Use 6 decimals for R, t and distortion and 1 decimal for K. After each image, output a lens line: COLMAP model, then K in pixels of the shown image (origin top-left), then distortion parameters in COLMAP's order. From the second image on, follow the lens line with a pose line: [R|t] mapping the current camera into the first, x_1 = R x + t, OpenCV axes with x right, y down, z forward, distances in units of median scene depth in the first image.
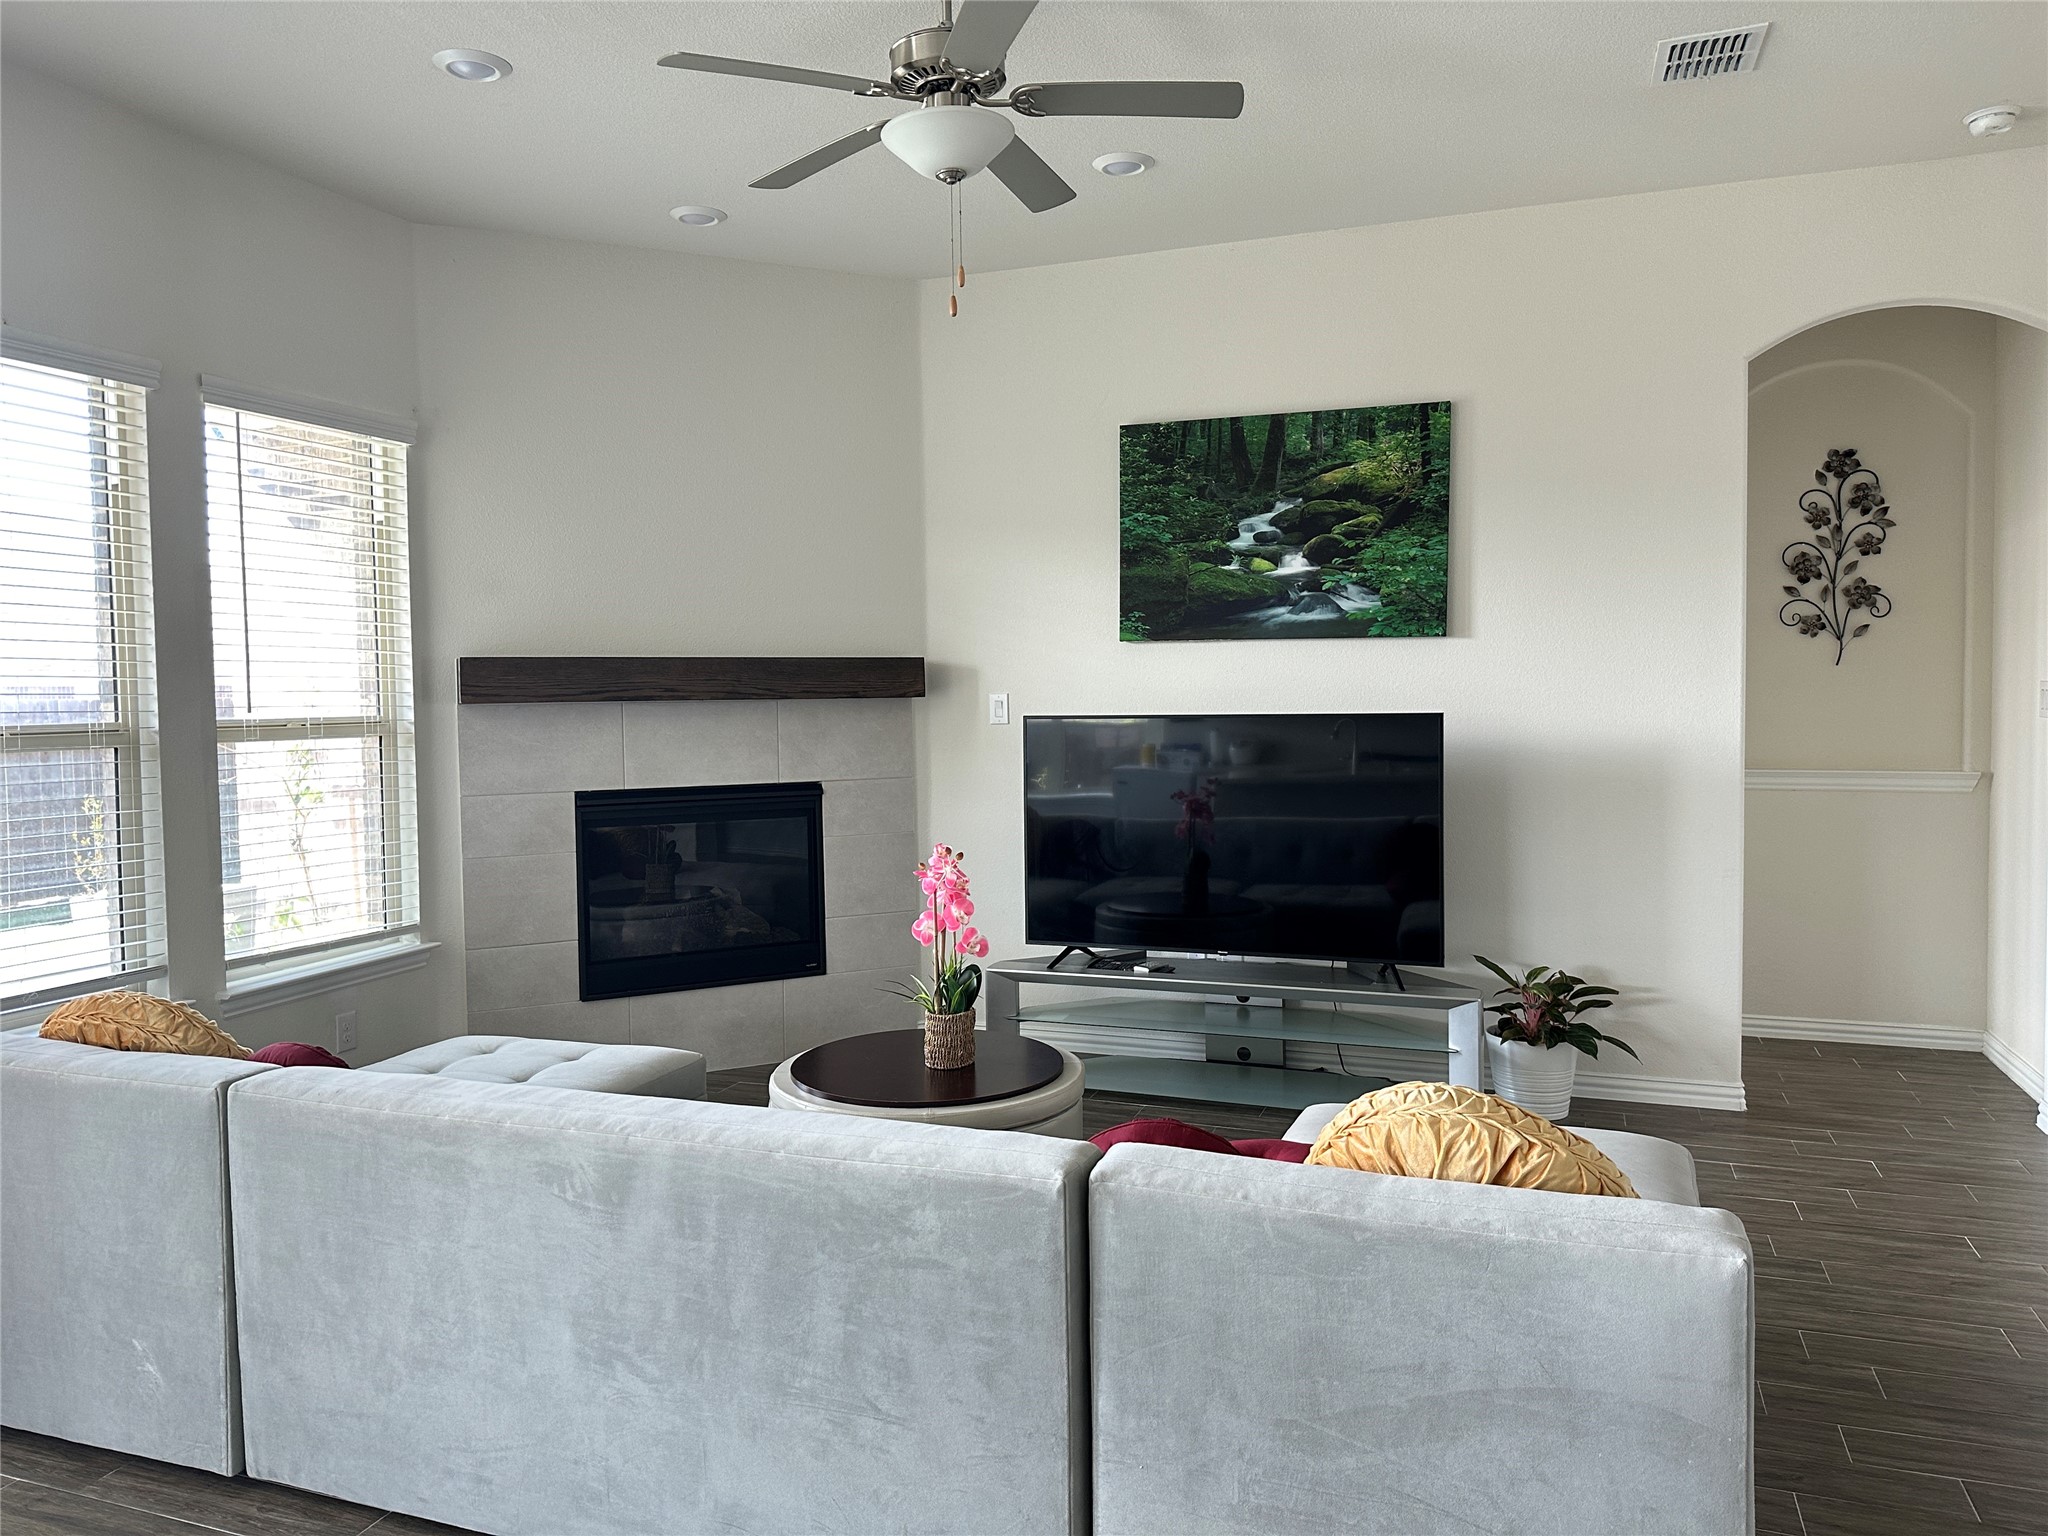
lens RADIAL K [[1403.7, 0, 998.9], [0, 1403.7, 750.5], [0, 0, 1]] dist [0.162321, -0.286671]
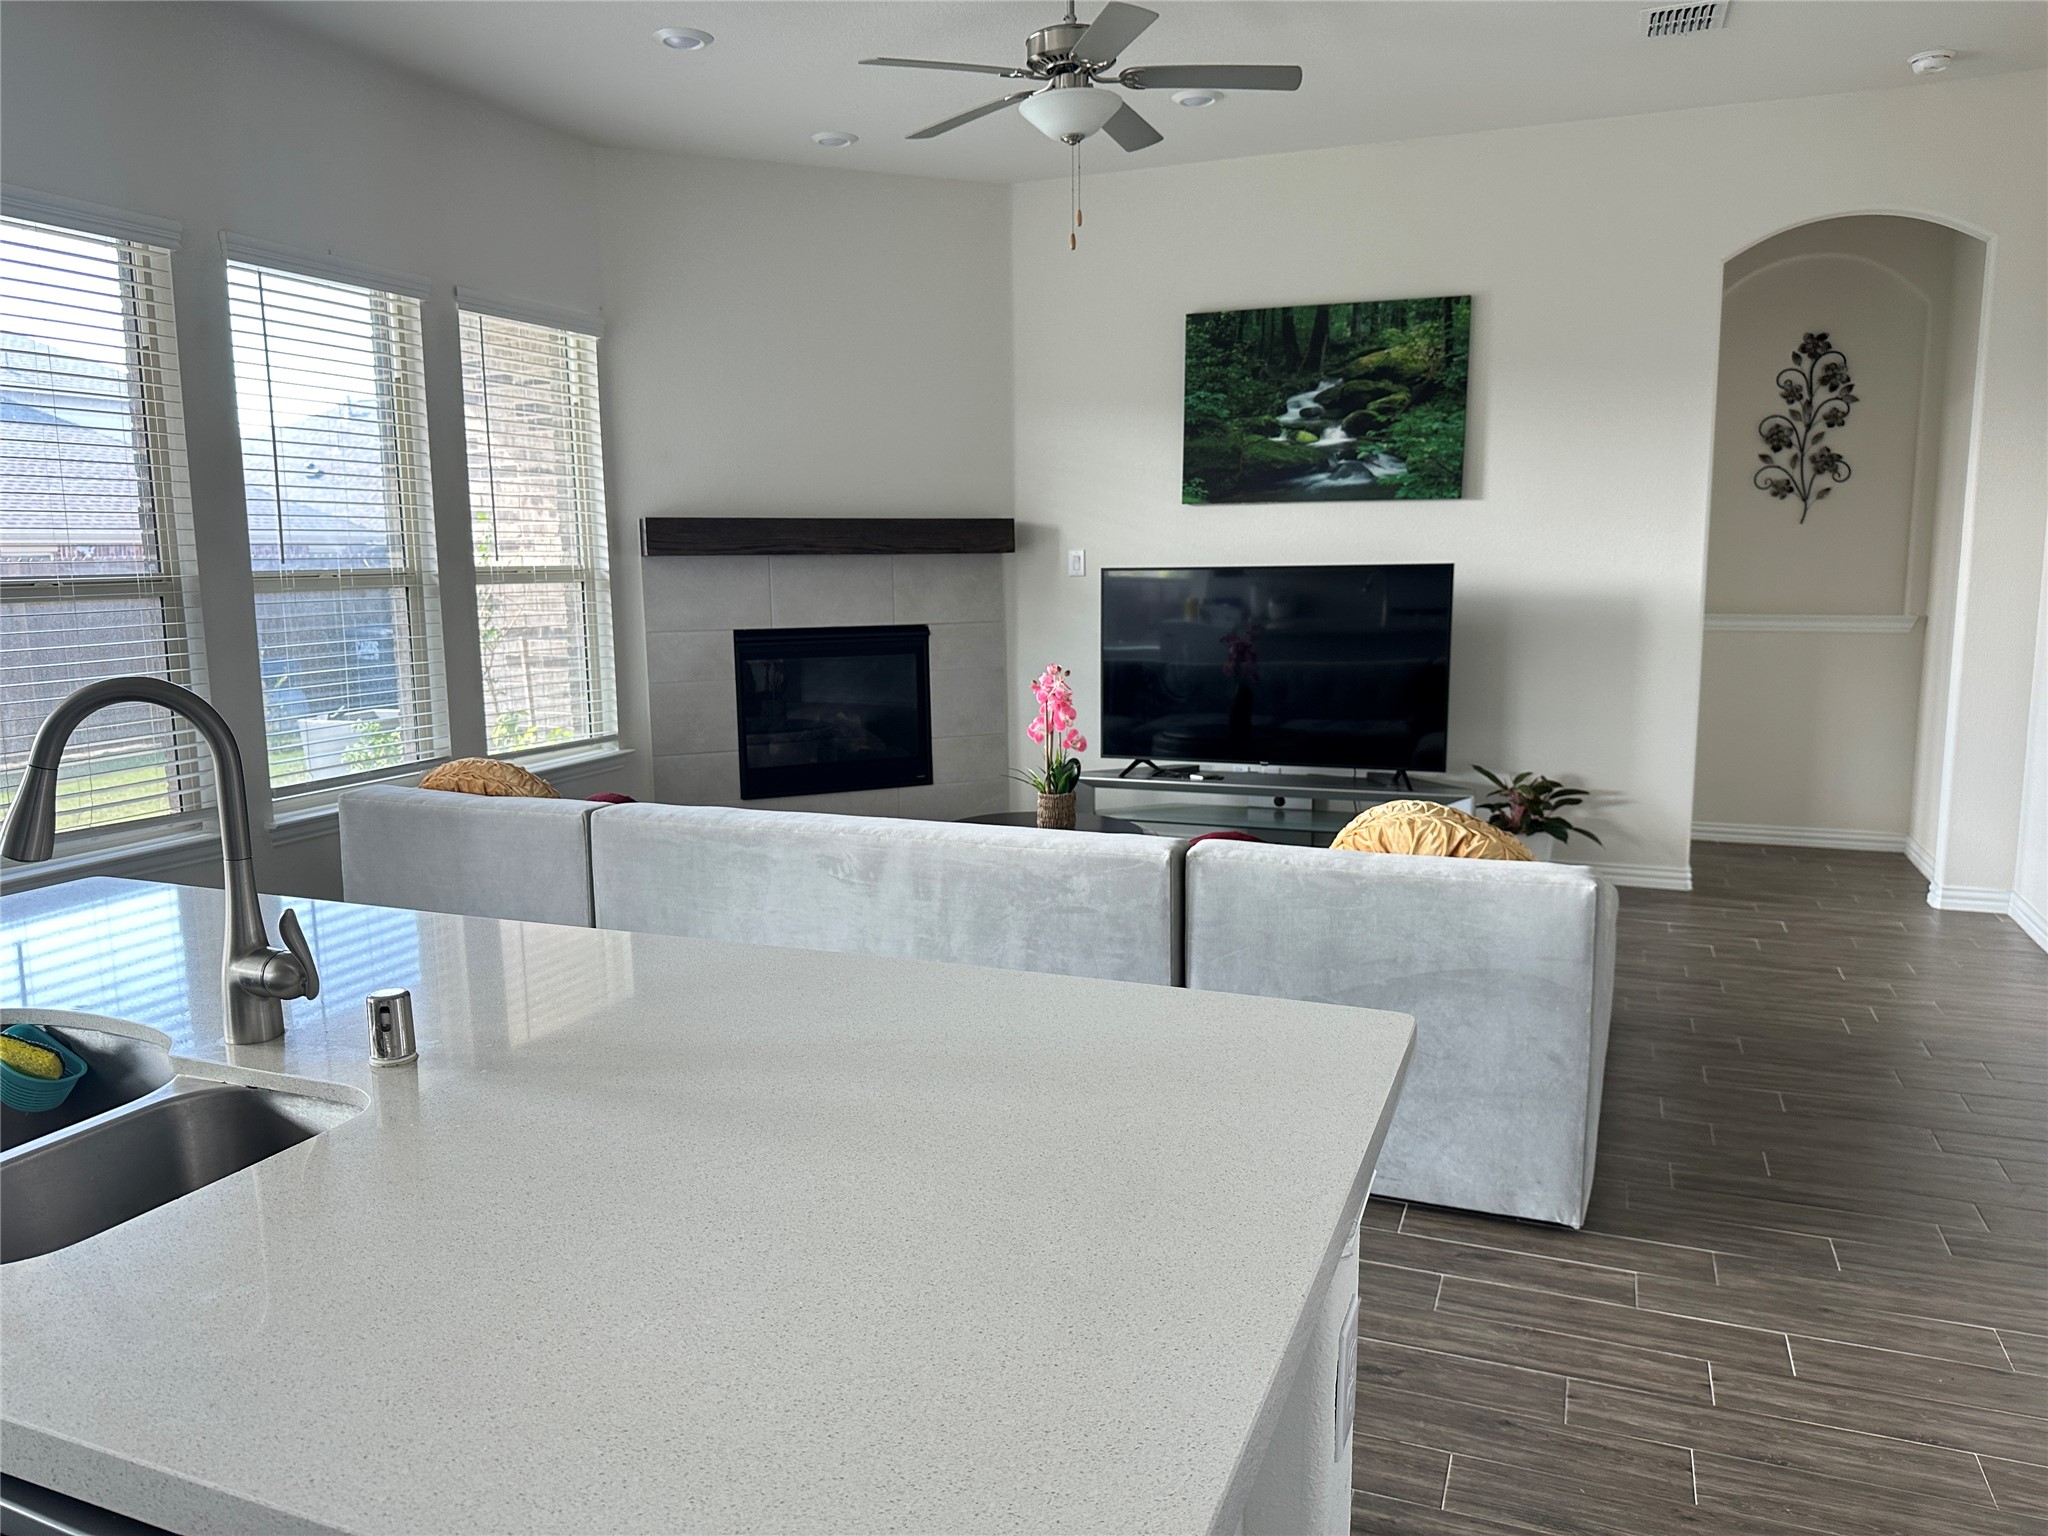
lens RADIAL K [[1403.7, 0, 998.9], [0, 1403.7, 750.5], [0, 0, 1]] dist [0.162321, -0.286671]
pose [[0.999735, 0.004329, -0.022602, -0.045178], [-0.002107, 0.995239, 0.097439, 0.014274], [0.022916, -0.097366, 0.994985, -0.225024]]
